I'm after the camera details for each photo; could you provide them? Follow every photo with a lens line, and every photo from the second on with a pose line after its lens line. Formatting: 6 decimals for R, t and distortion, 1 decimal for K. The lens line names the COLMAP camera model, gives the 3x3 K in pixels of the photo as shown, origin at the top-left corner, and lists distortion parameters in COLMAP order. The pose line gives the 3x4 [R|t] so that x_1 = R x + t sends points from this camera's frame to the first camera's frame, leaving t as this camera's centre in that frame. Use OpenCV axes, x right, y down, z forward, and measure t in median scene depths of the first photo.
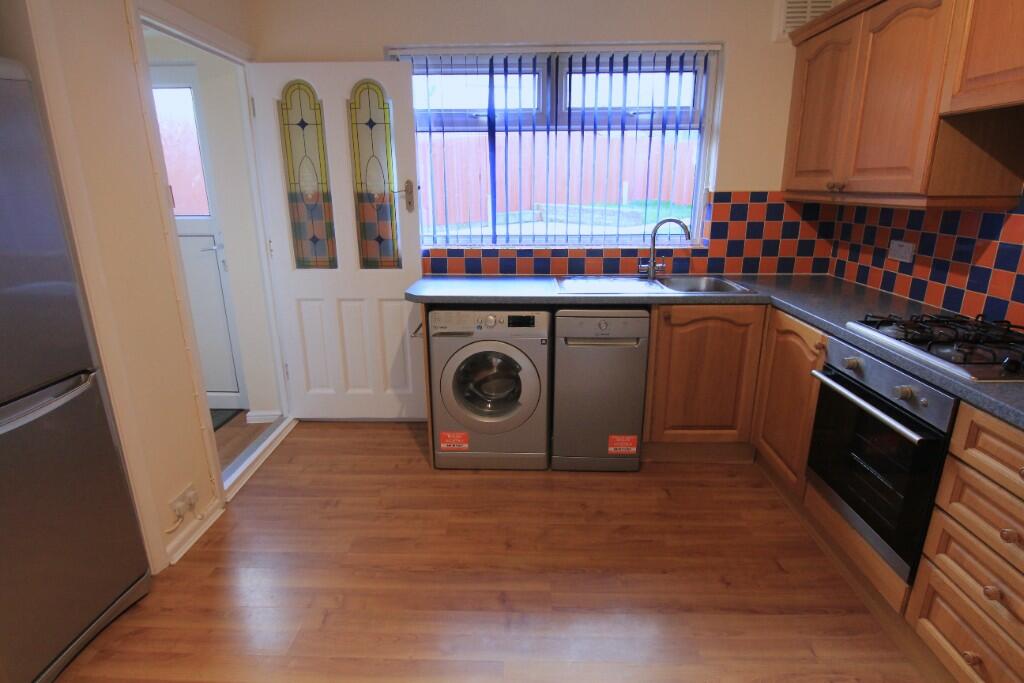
lens RADIAL K [[520.9, 0, 511.5], [0, 520.9, 335.0], [0, 0, 1]] dist [-0.006602, -0.008642]
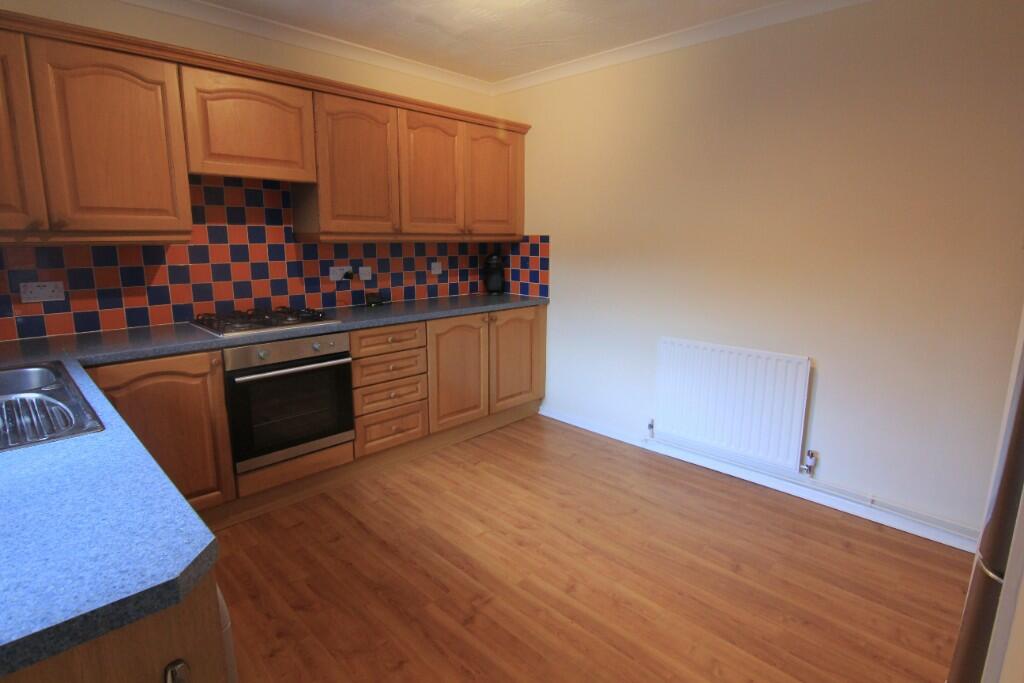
lens RADIAL K [[520.9, 0, 516.3], [0, 520.9, 339.1], [0, 0, 1]] dist [-0.006602, -0.008642]
pose [[-0.738006, -0.132379, 0.661682, -0.513140], [0.183286, 0.904379, 0.385363, -0.275082], [-0.649425, 0.405678, -0.643174, 1.026395]]
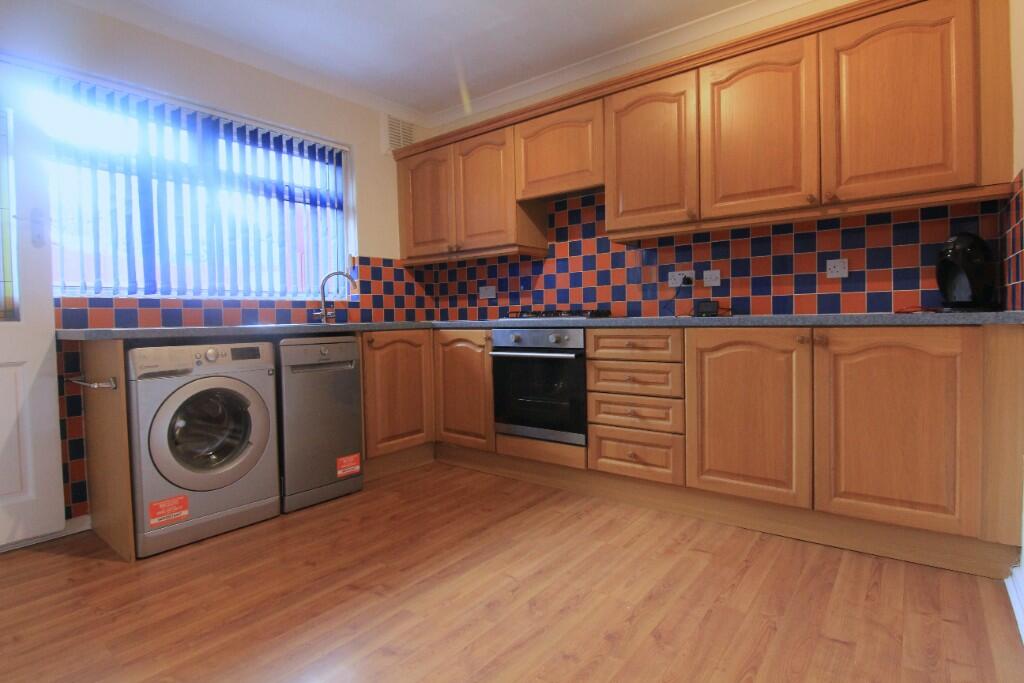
lens RADIAL K [[520.9, 0, 514.5], [0, 520.9, 336.2], [0, 0, 1]] dist [-0.006602, -0.008642]
pose [[0.593267, -0.033648, 0.804302, -0.456062], [0.238206, 0.961720, -0.135471, 0.191198], [-0.768955, 0.271960, 0.578572, 0.051548]]
